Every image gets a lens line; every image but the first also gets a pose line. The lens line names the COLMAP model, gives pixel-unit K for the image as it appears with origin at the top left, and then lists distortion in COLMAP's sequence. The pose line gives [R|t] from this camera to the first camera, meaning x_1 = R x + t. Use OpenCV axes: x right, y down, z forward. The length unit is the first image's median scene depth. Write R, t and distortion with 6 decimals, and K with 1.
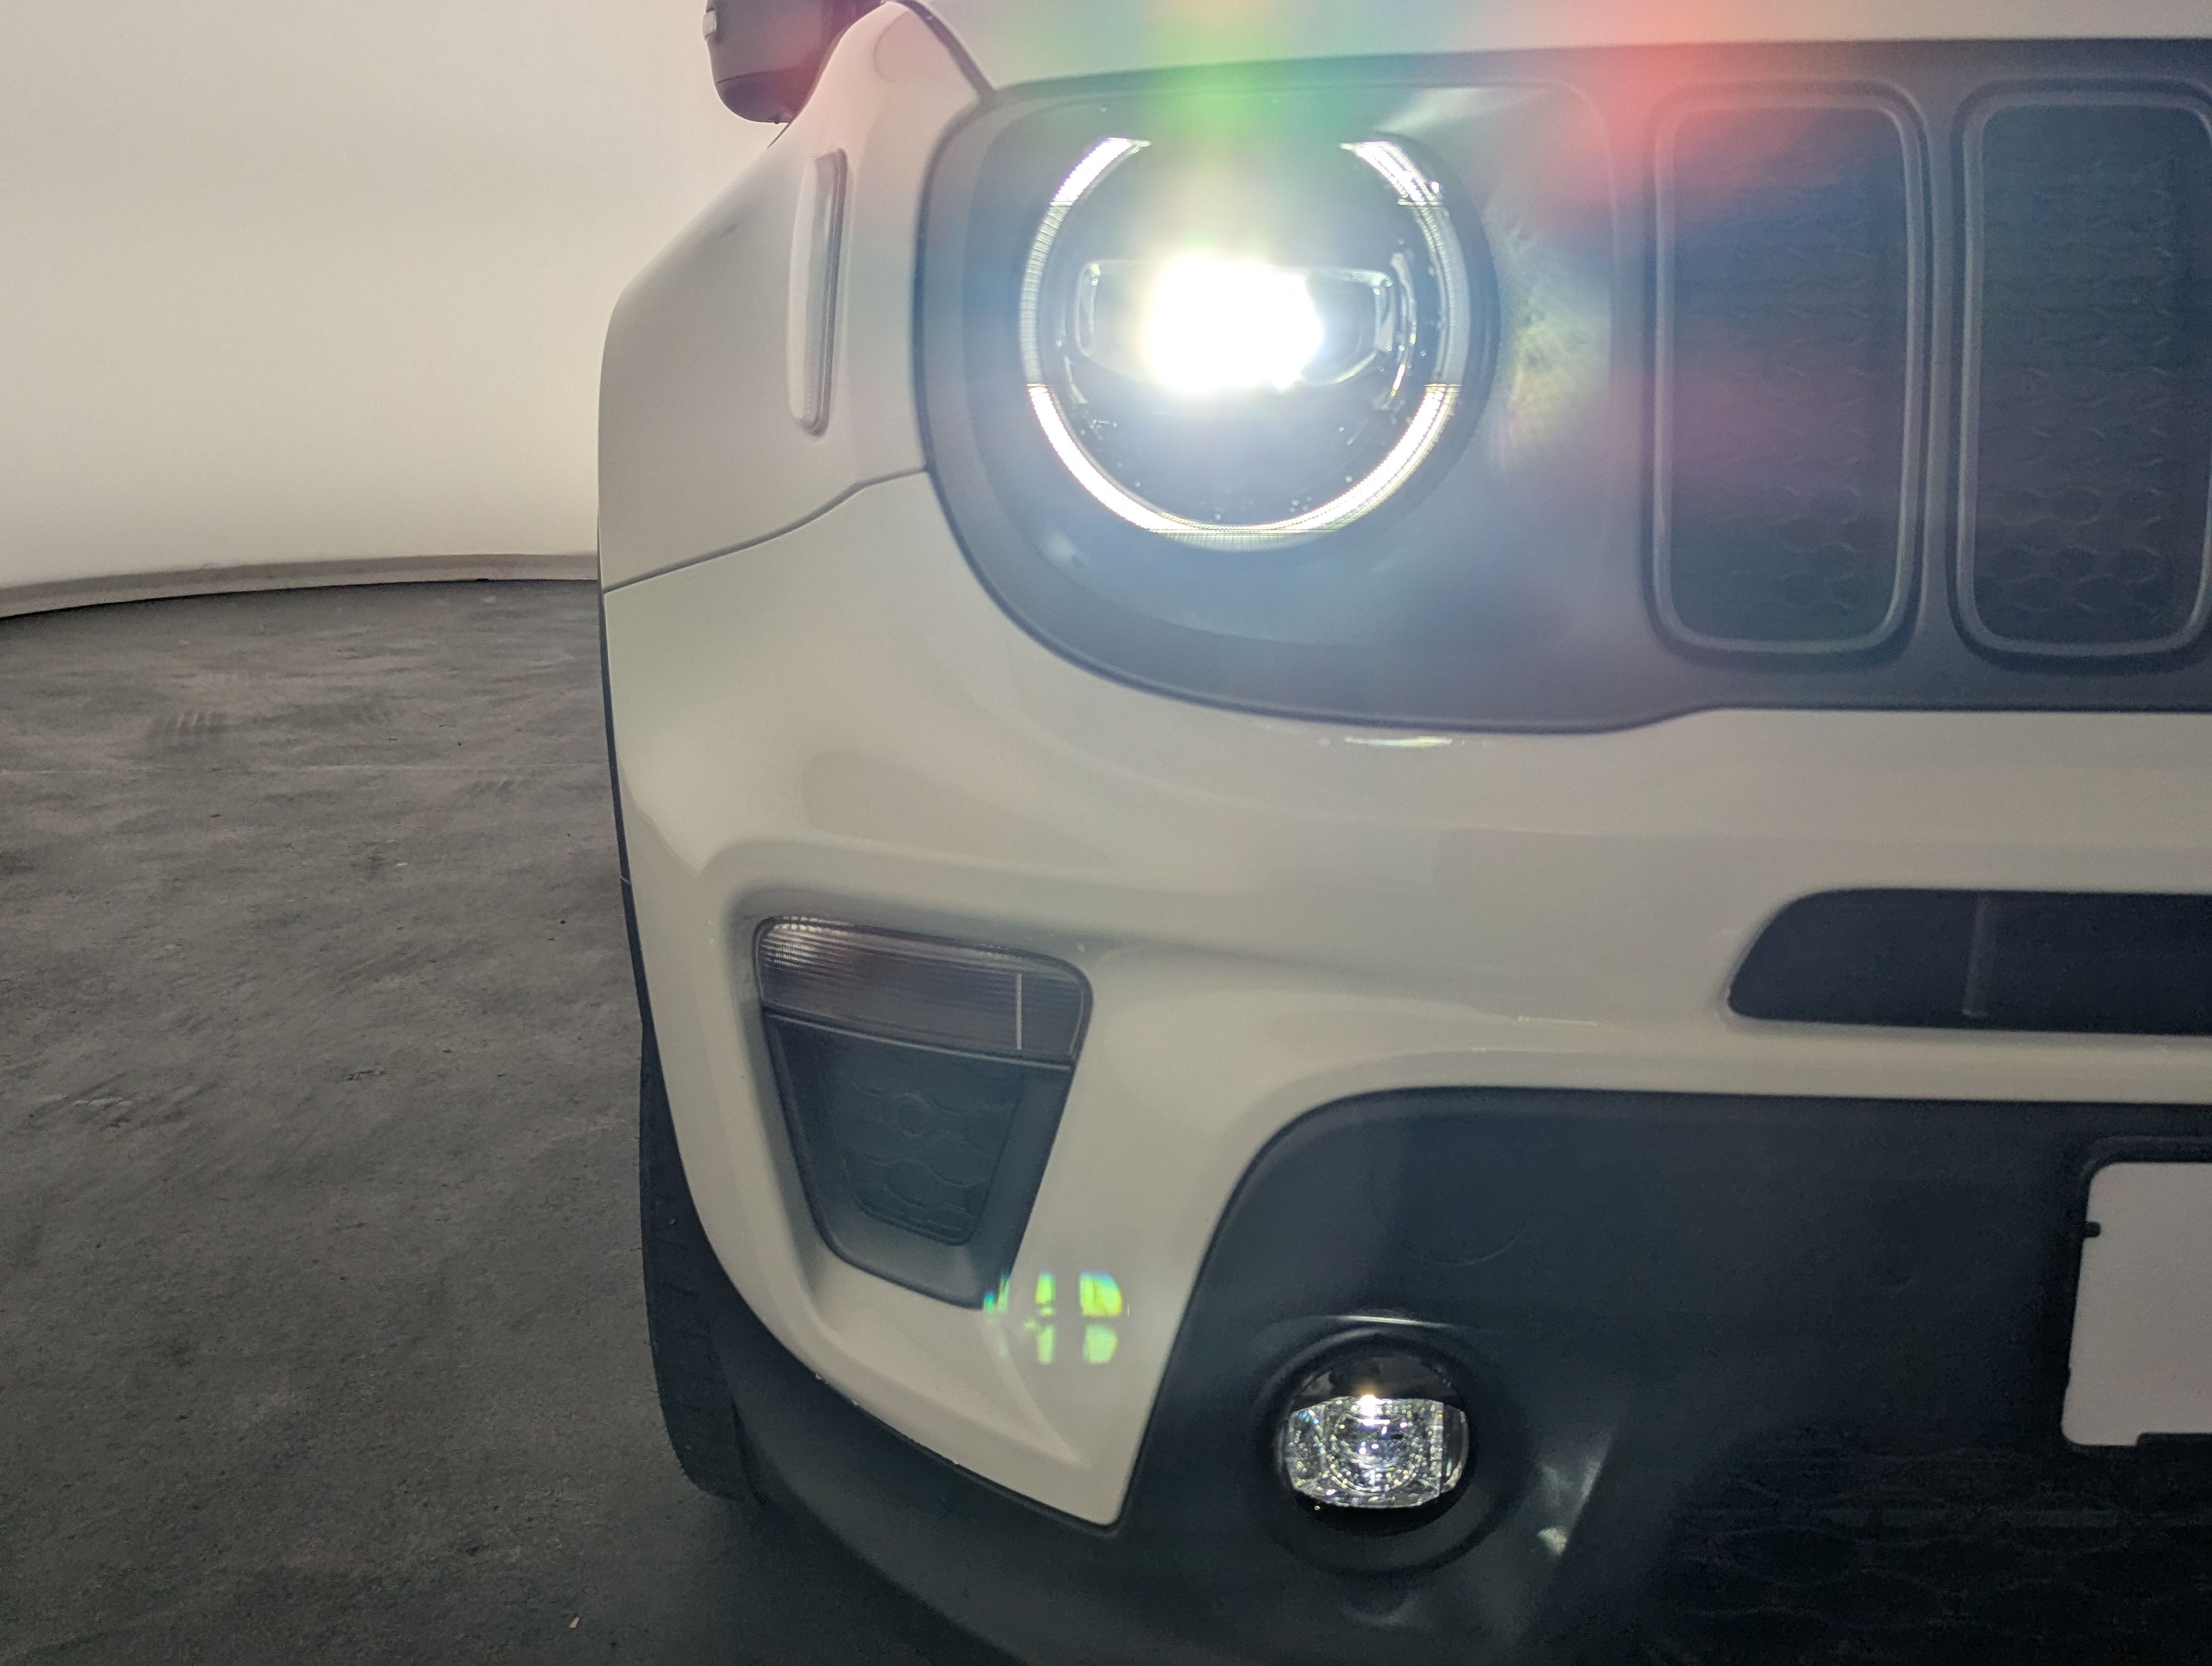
lens RADIAL K [[2052.0, 0, 1109.5], [0, 2052.0, 830.2], [0, 0, 1]] dist [0.028853, 0.000000]
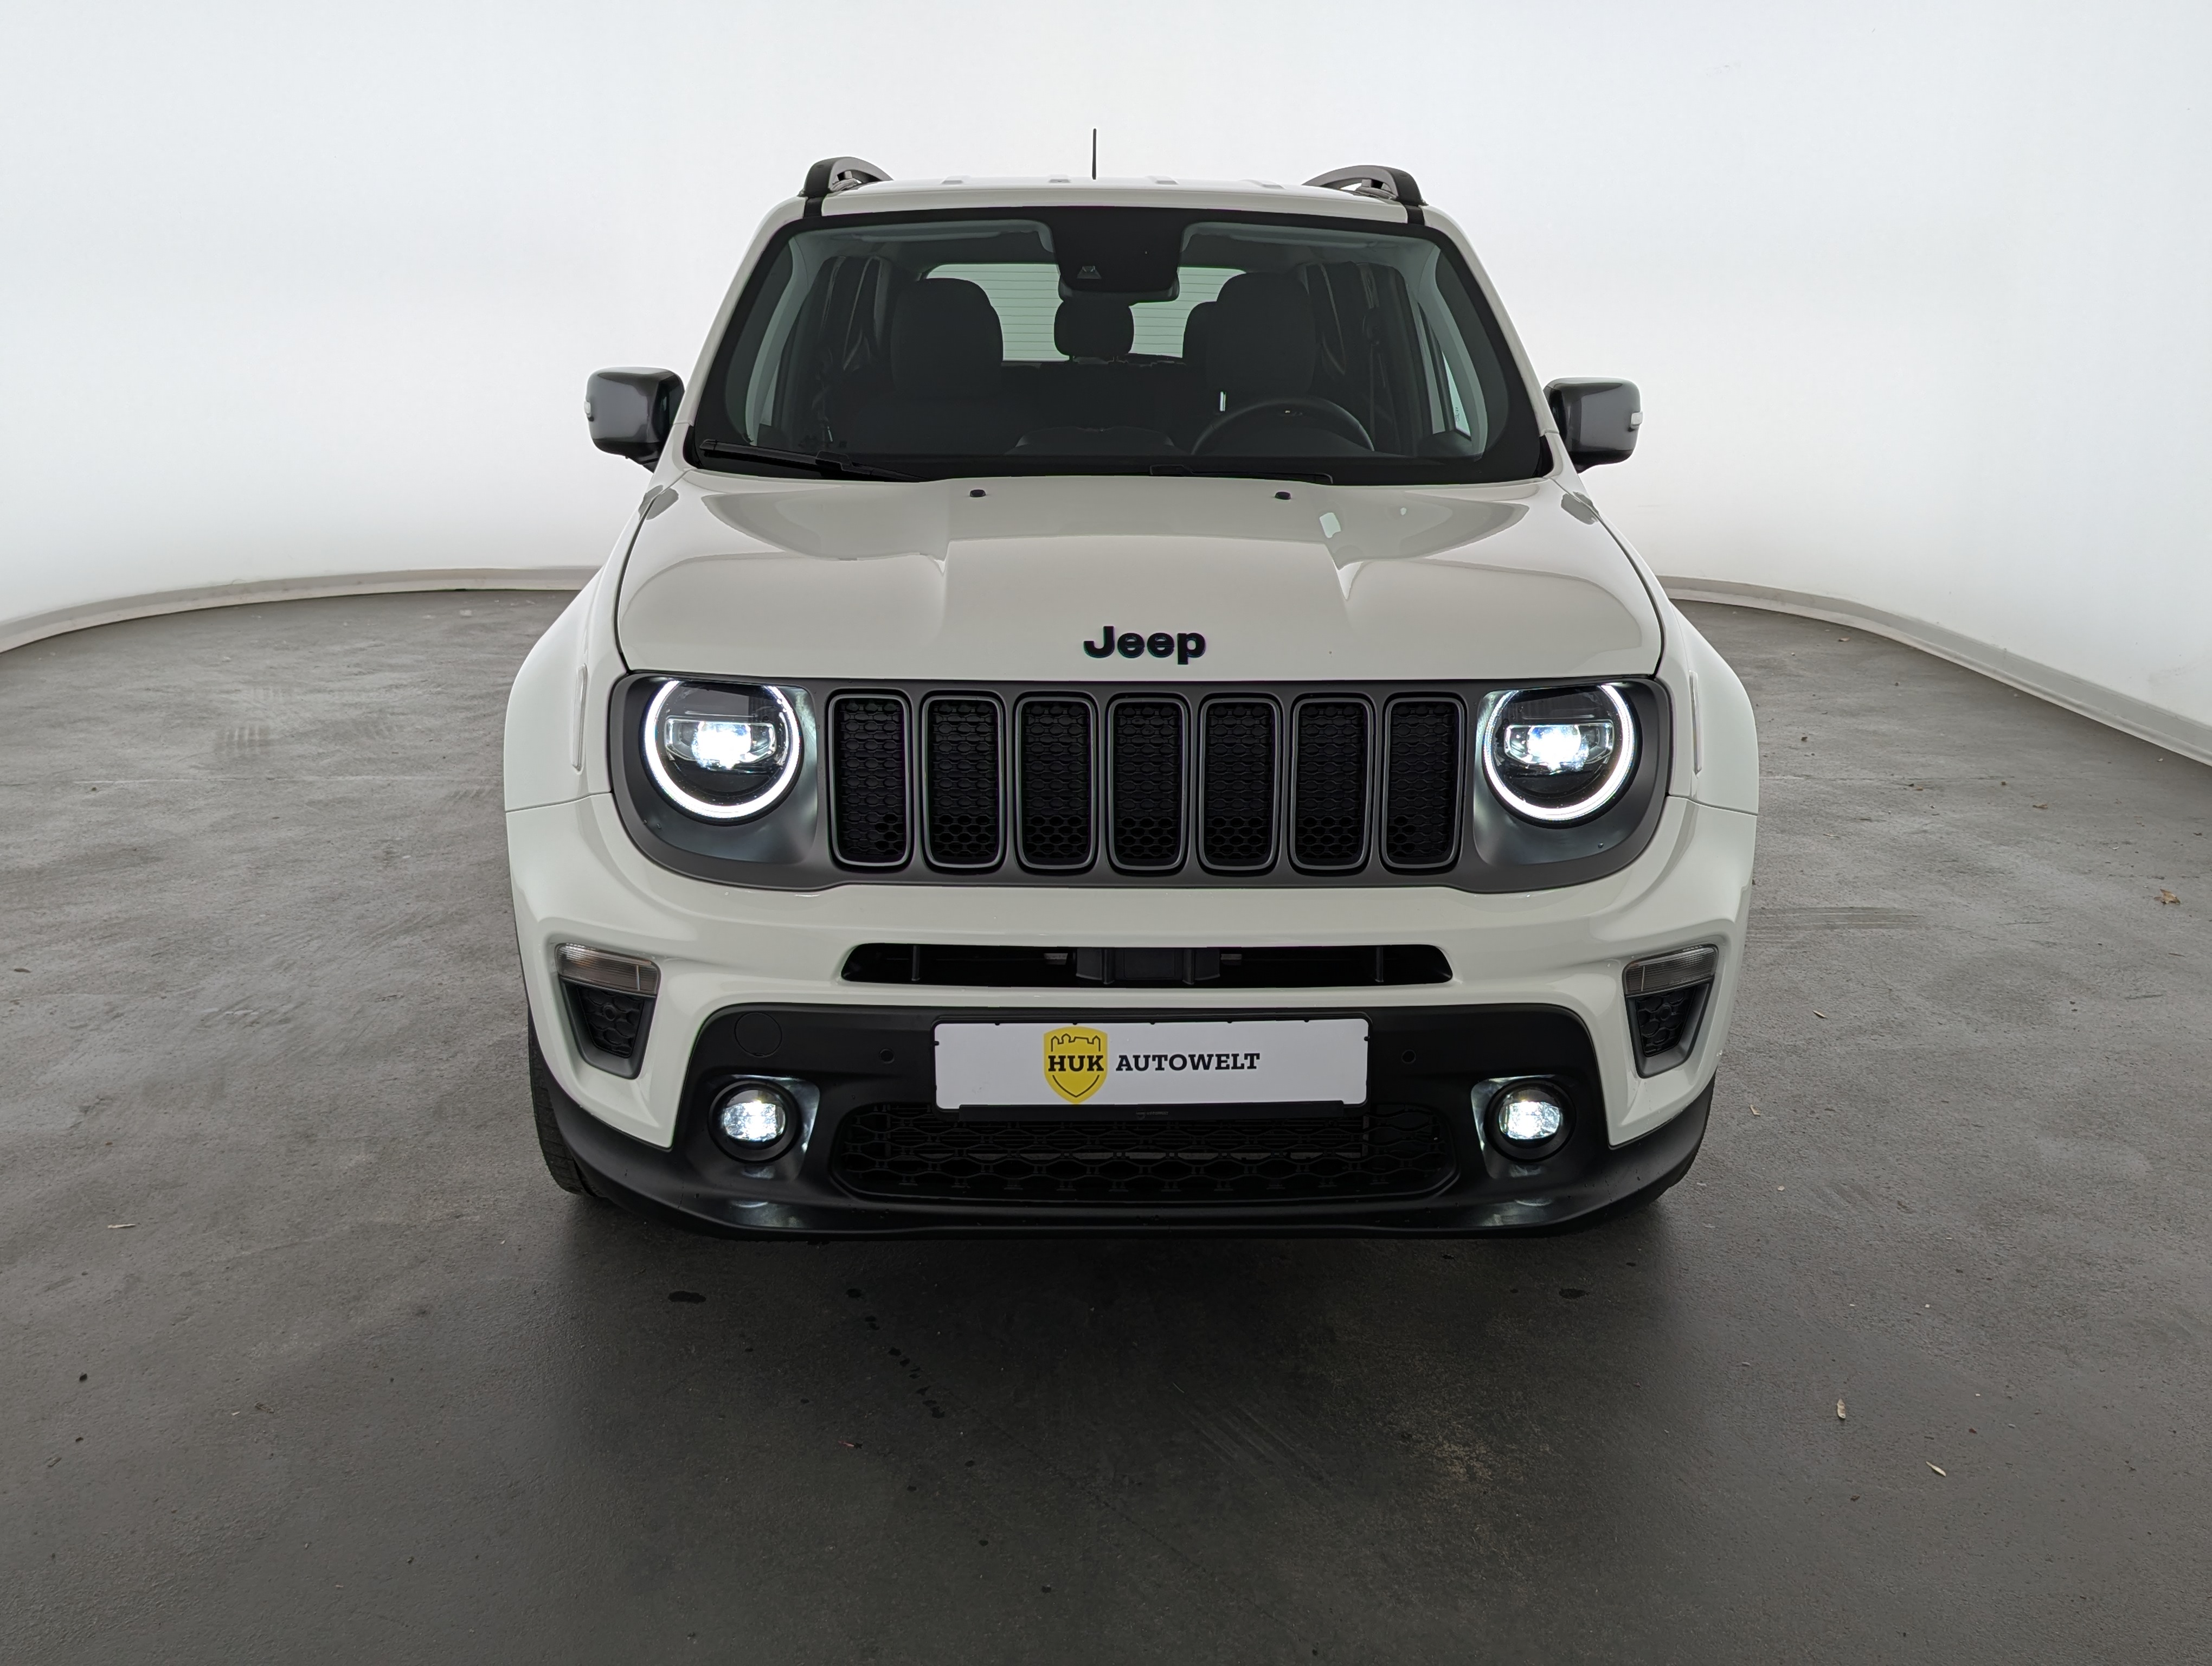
lens RADIAL K [[2052.0, 0, 1092.8], [0, 2052.0, 810.5], [0, 0, 1]] dist [0.028853, 0.000000]
pose [[0.999991, 0.004008, 0.001583, 0.205617], [-0.004048, 0.999650, 0.026152, -0.079316], [-0.001477, -0.026158, 0.999657, -0.669575]]
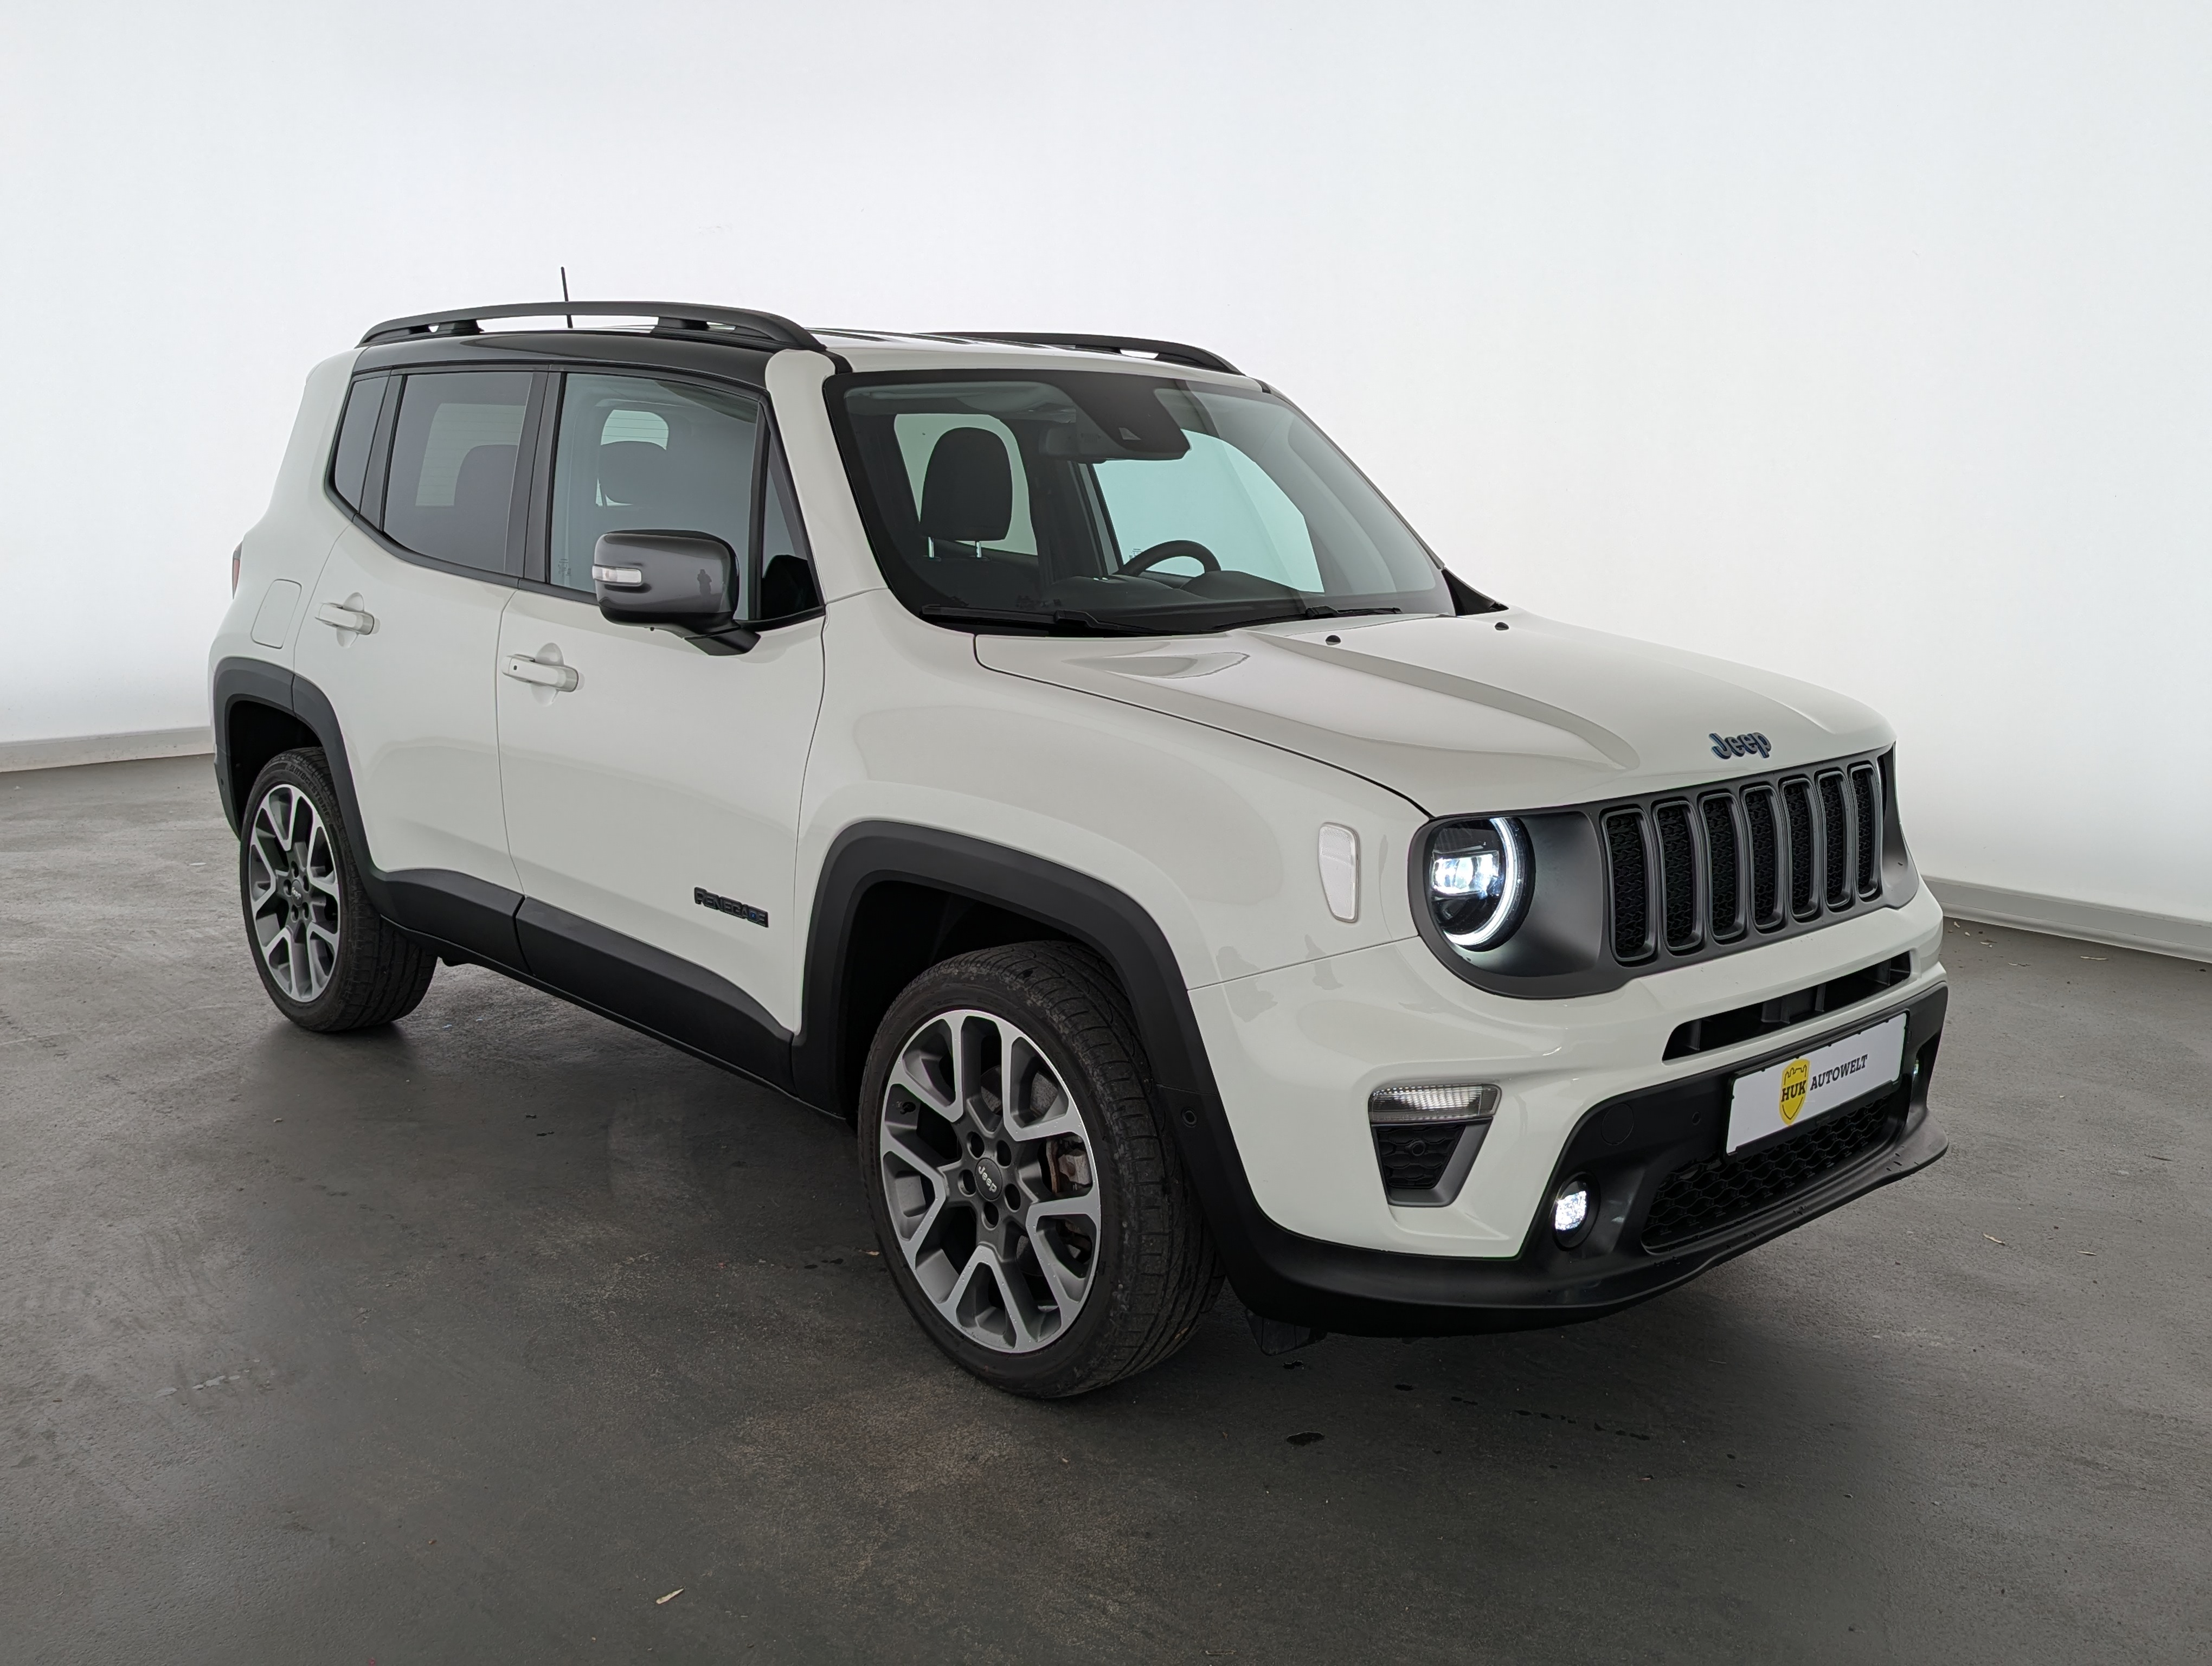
lens RADIAL K [[2052.0, 0, 1099.7], [0, 2052.0, 842.6], [0, 0, 1]] dist [0.028853, 0.000000]
pose [[0.754061, -0.120307, 0.645692, -0.834739], [0.133026, 0.990681, 0.029235, -0.161820], [-0.643193, 0.063849, 0.763038, -0.359731]]
